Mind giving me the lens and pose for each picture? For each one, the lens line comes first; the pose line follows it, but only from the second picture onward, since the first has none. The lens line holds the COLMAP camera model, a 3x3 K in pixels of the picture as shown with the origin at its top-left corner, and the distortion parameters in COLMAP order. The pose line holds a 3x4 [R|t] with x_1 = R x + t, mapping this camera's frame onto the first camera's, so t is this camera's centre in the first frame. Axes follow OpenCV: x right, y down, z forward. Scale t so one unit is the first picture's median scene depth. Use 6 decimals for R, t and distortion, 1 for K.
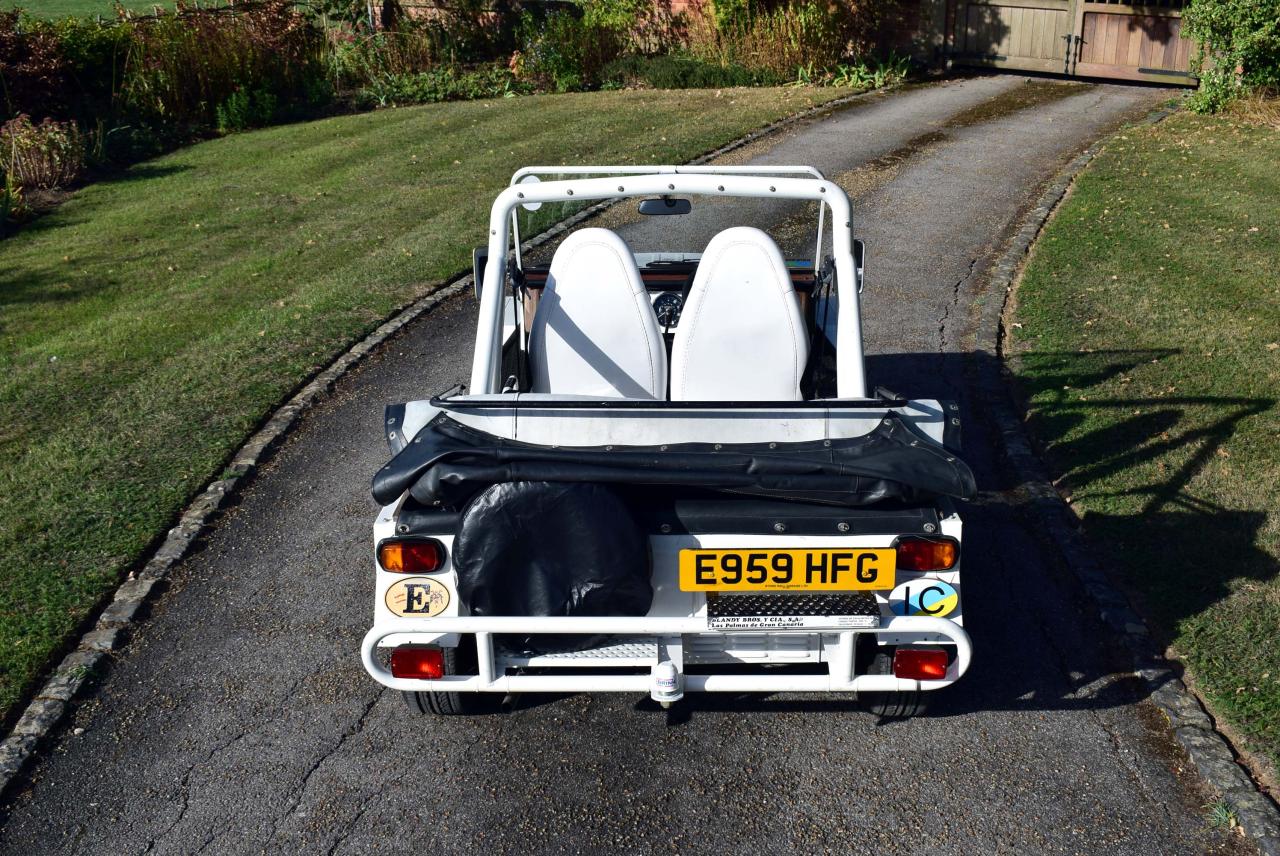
lens RADIAL K [[1624.9, 0, 640.0], [0, 1624.9, 428.0], [0, 0, 1]] dist [-0.056504, -0.023858]
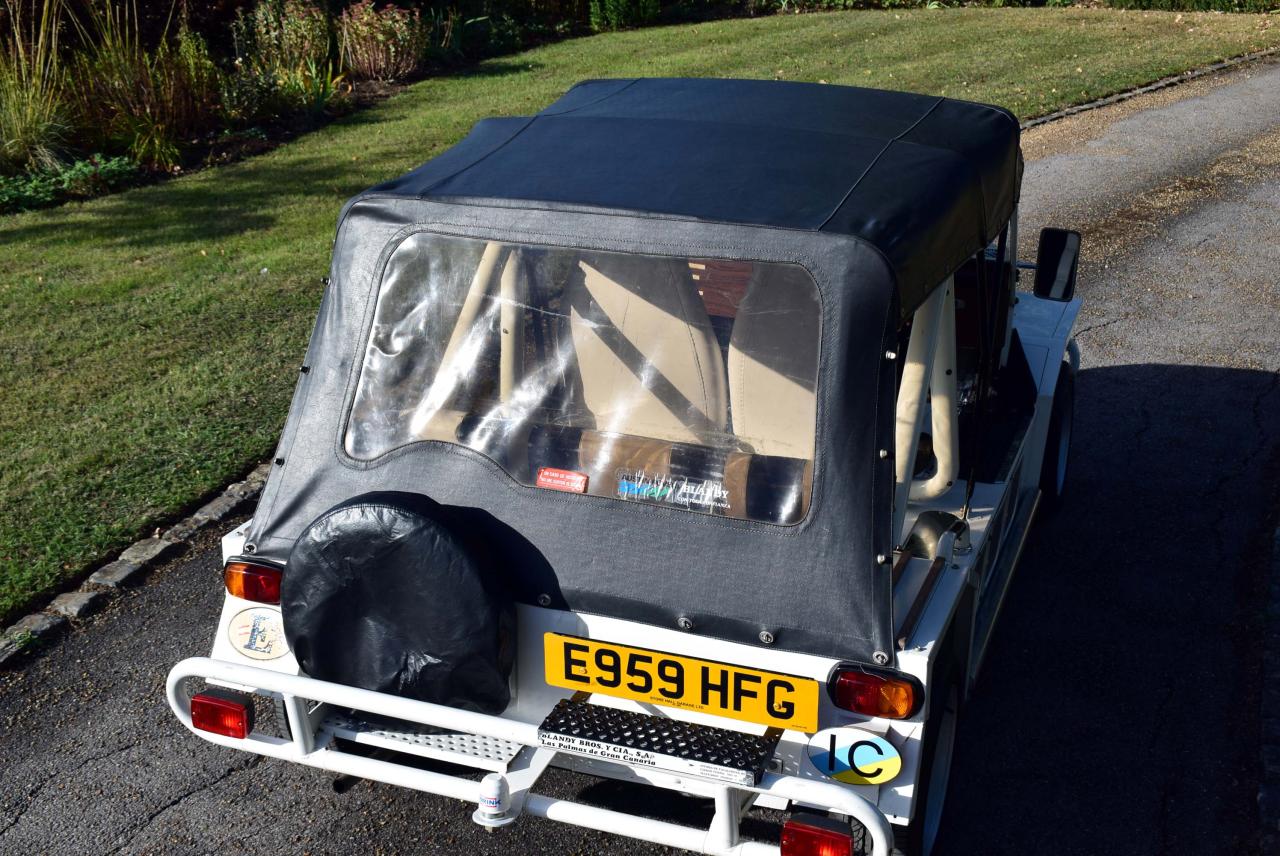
lens RADIAL K [[1740.8, 0, 603.0], [0, 1740.8, 429.2], [0, 0, 1]] dist [-0.050799, 0.002113]
pose [[0.934568, 0.129624, -0.331331, 0.276949], [-0.114501, 0.991304, 0.064853, -0.068202], [0.336856, -0.022672, 0.941283, 0.213910]]
